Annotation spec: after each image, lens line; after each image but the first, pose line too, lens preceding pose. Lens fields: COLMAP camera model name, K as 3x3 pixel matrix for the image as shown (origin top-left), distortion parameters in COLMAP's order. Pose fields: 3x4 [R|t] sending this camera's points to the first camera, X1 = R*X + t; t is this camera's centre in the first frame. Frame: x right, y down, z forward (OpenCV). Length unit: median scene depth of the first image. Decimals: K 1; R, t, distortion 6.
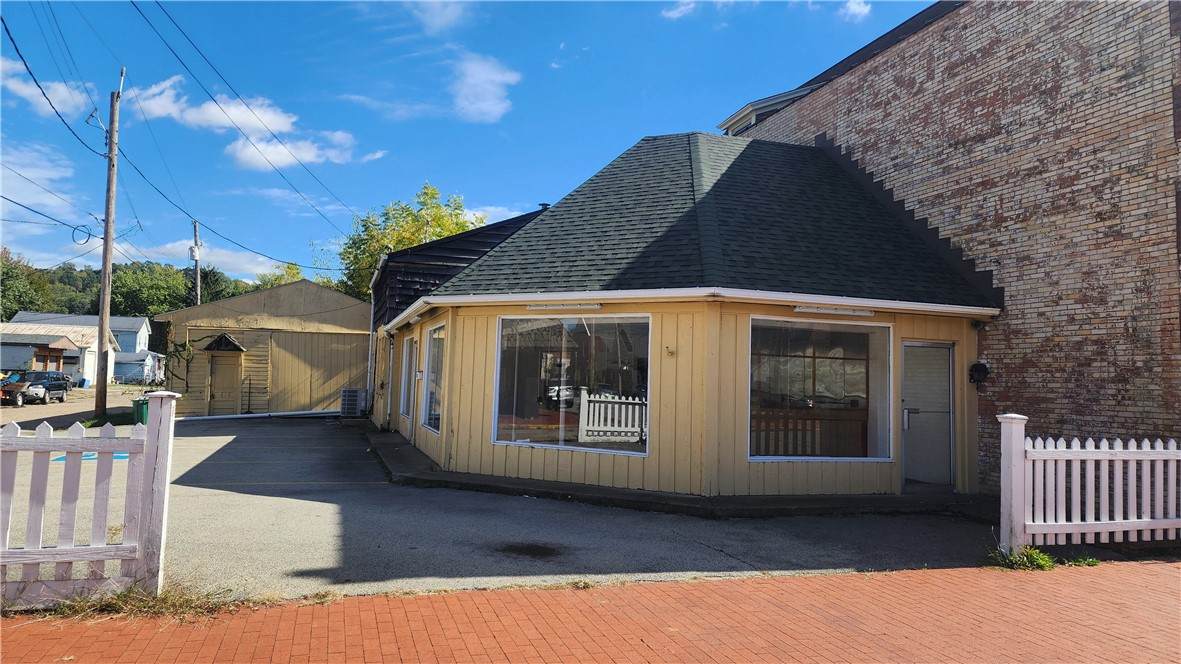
lens RADIAL K [[779.1, 0, 586.9], [0, 779.1, 327.0], [0, 0, 1]] dist [0.065223, -0.049675]
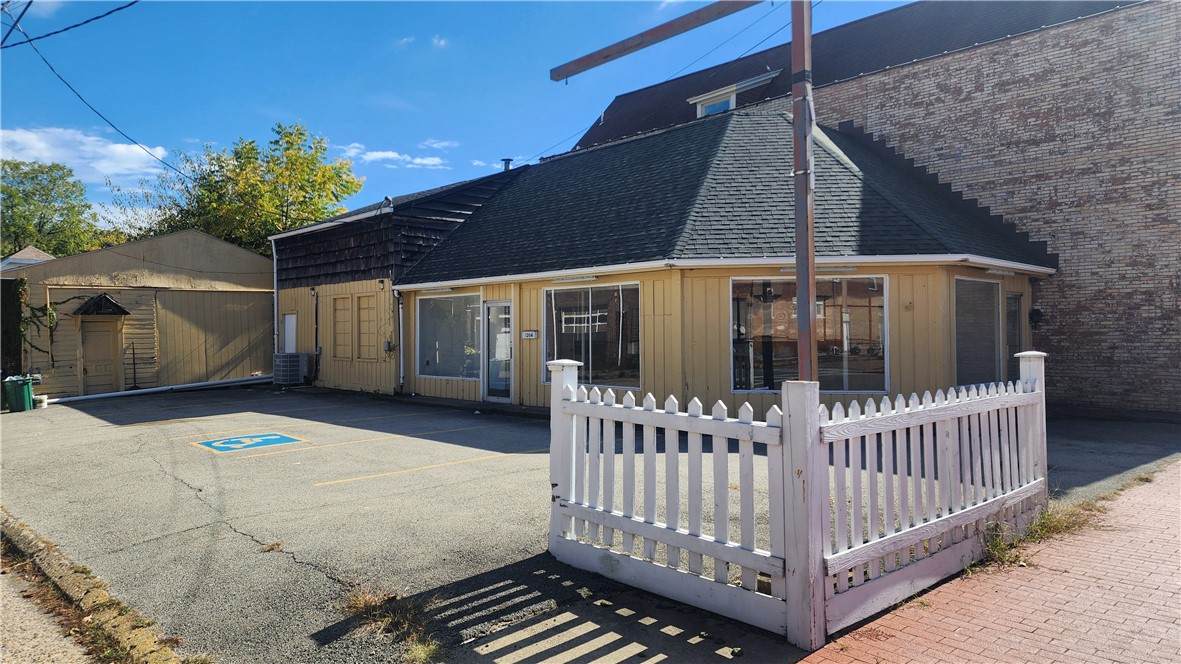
lens RADIAL K [[779.1, 0, 586.9], [0, 779.1, 327.0], [0, 0, 1]] dist [0.065223, -0.049675]
pose [[0.904130, -0.033897, 0.425911, -0.790186], [0.006422, 0.997814, 0.065779, -0.018180], [-0.427210, -0.056737, 0.902371, 0.090076]]
